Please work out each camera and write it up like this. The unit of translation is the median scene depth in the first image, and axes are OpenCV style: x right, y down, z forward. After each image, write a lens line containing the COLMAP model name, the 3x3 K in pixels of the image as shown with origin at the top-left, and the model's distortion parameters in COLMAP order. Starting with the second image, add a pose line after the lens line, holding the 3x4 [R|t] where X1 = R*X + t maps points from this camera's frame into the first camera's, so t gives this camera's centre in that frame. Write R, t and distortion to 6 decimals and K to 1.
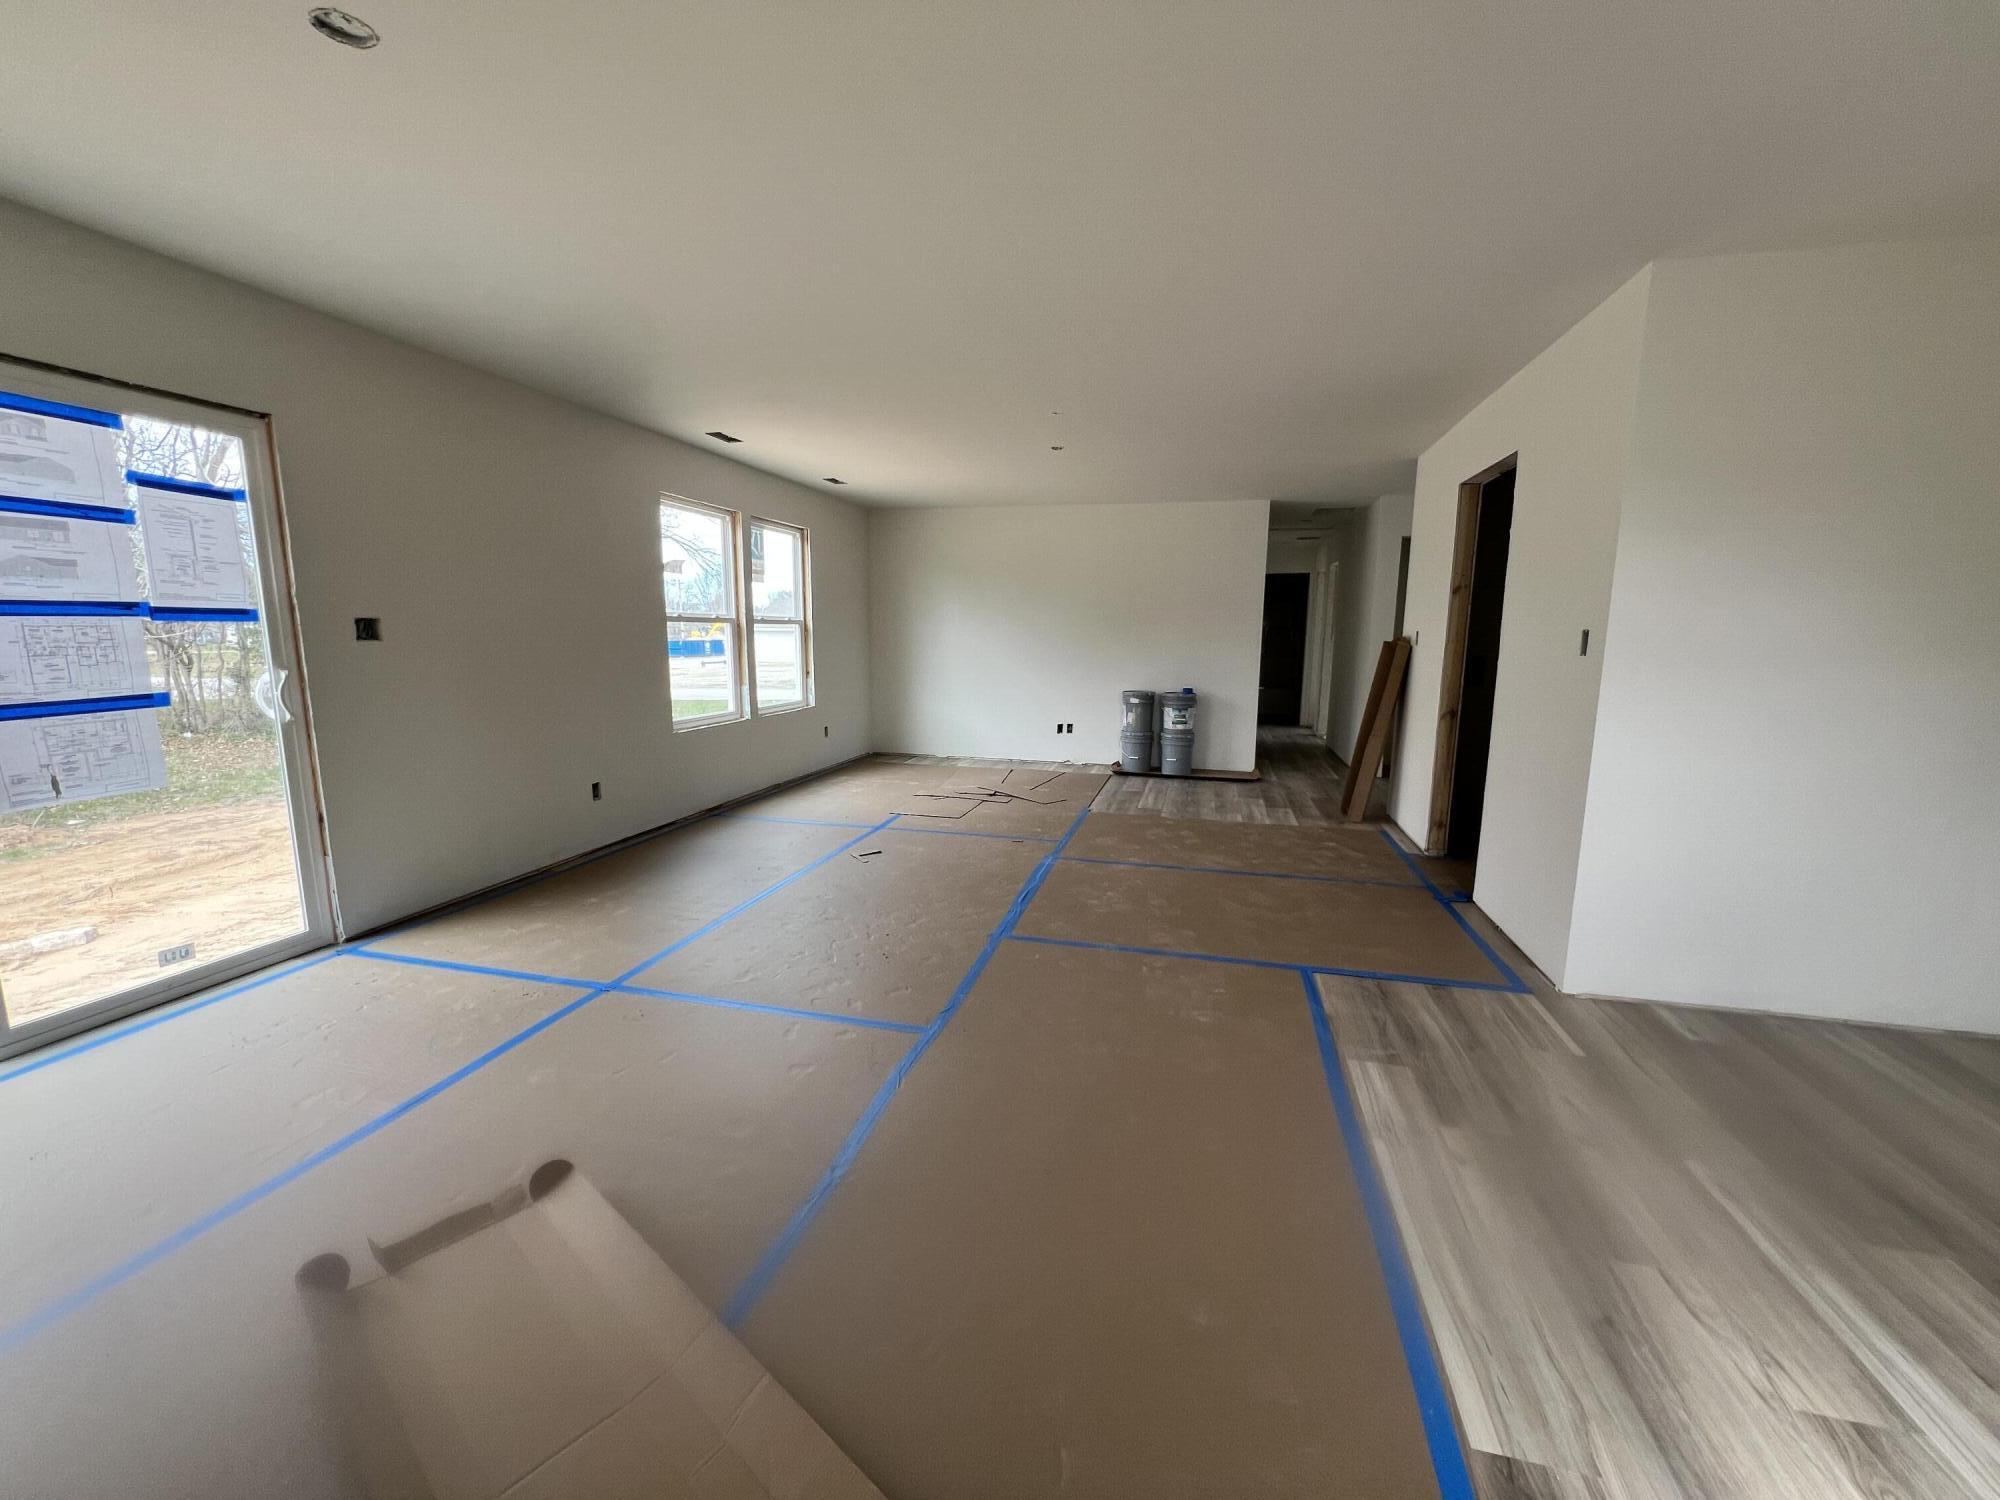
lens RADIAL K [[808.4, 0, 1002.9], [0, 808.4, 750.8], [0, 0, 1]] dist [0.009072, 0.000047]
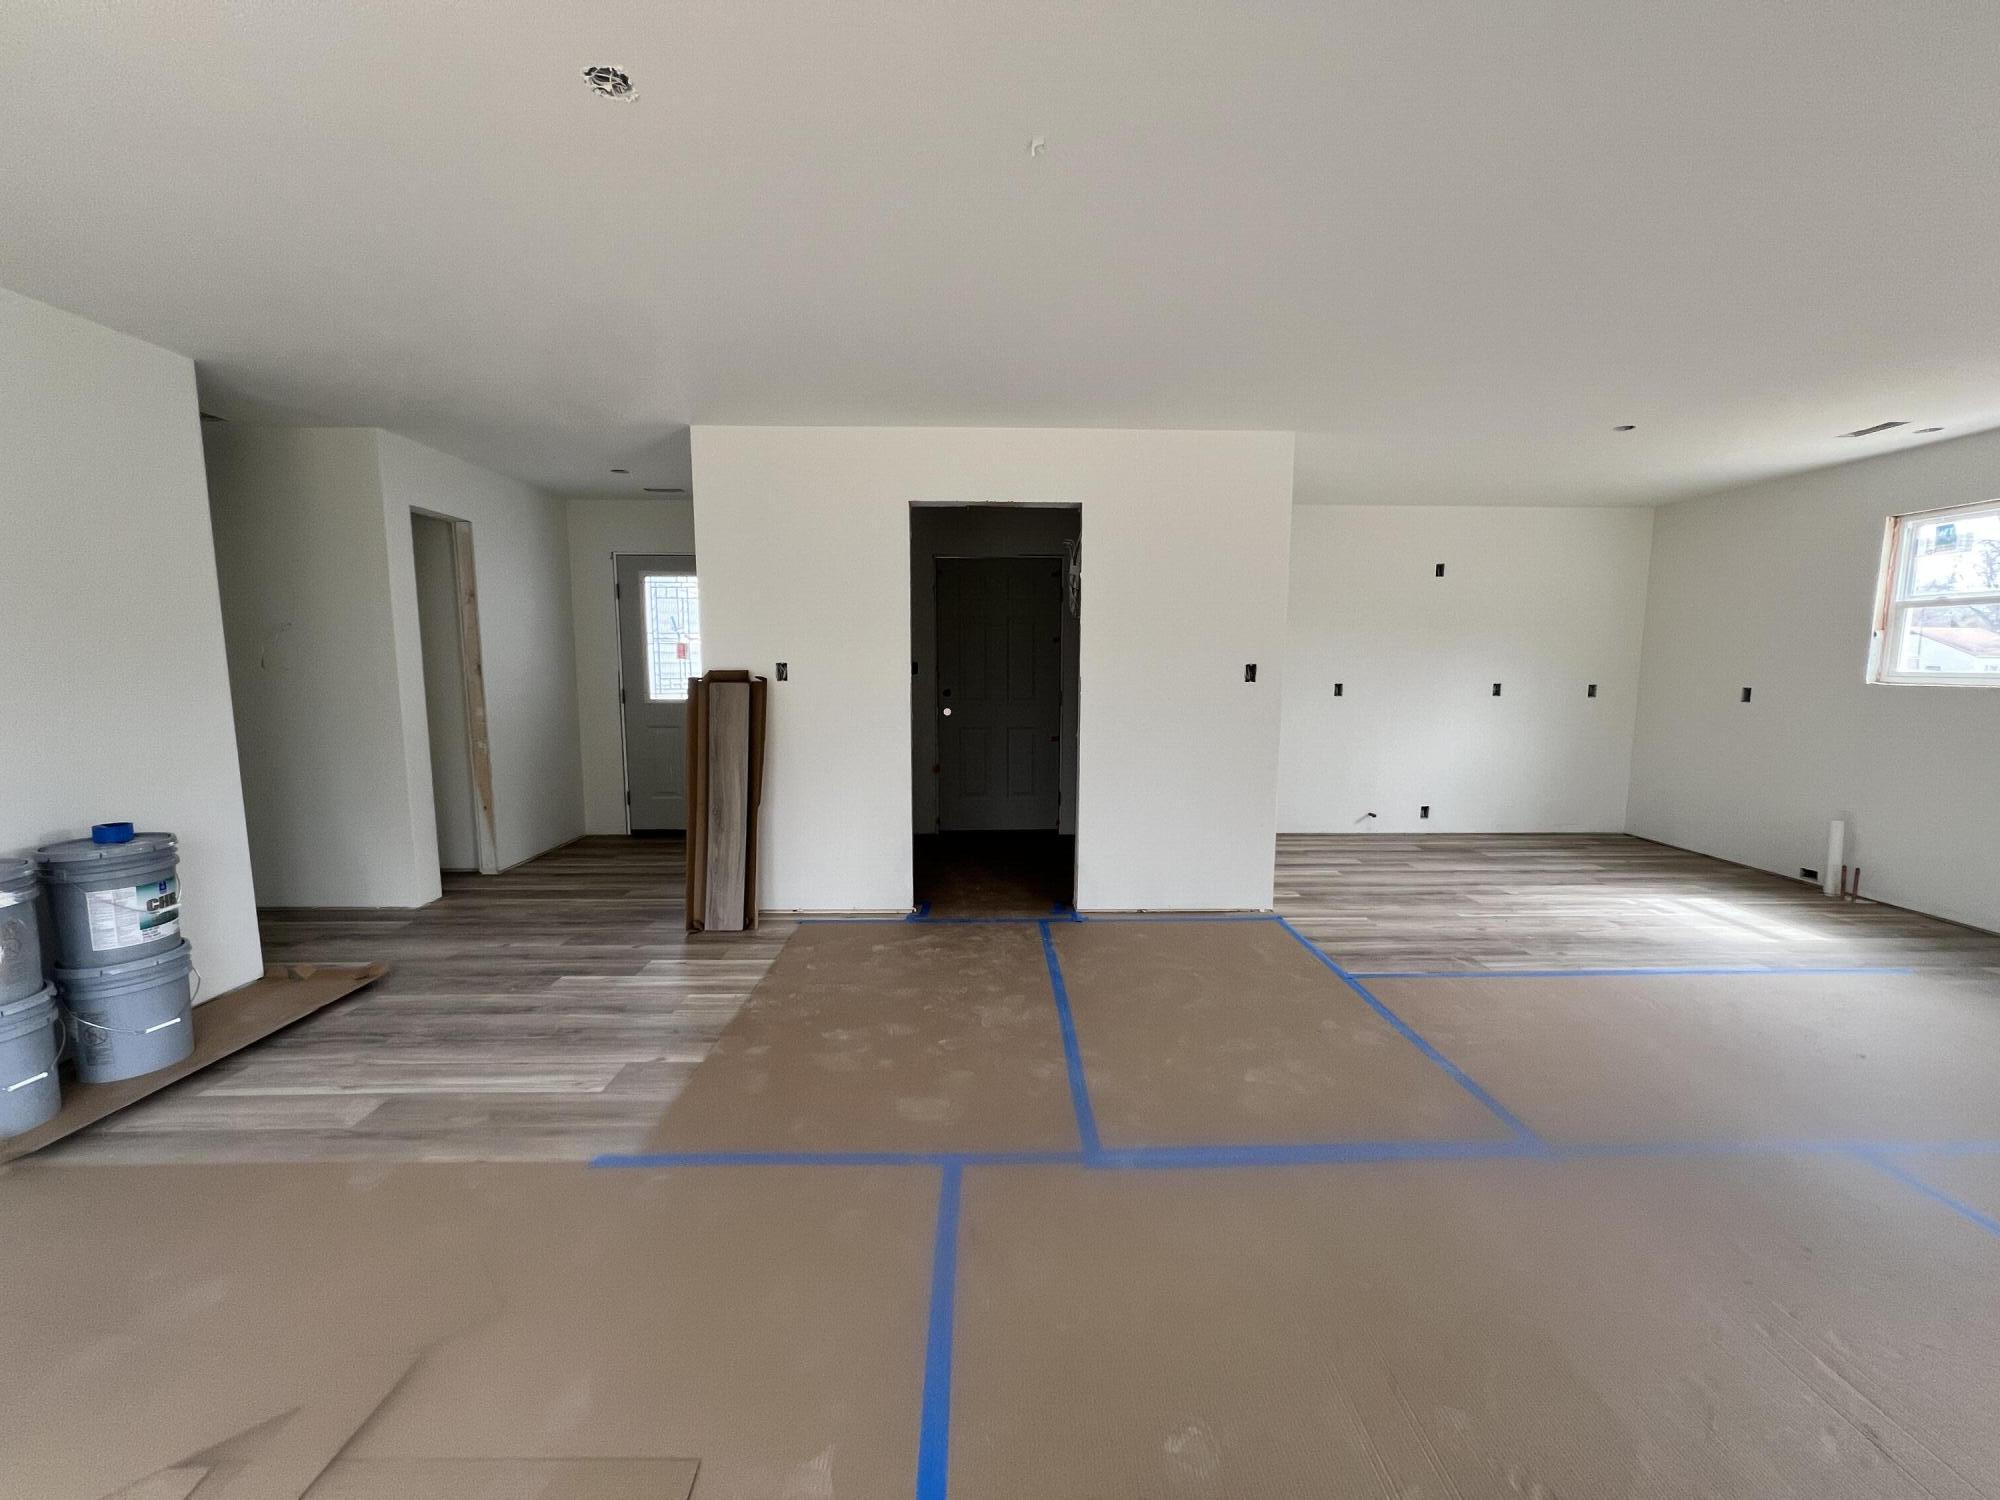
lens RADIAL K [[808.4, 0, 1006.1], [0, 808.4, 762.0], [0, 0, 1]] dist [0.009072, 0.000047]
pose [[-0.271577, -0.115359, 0.955478, -0.554322], [0.147539, 0.976065, 0.159779, -0.271268], [-0.951041, 0.184363, -0.248057, 1.870721]]
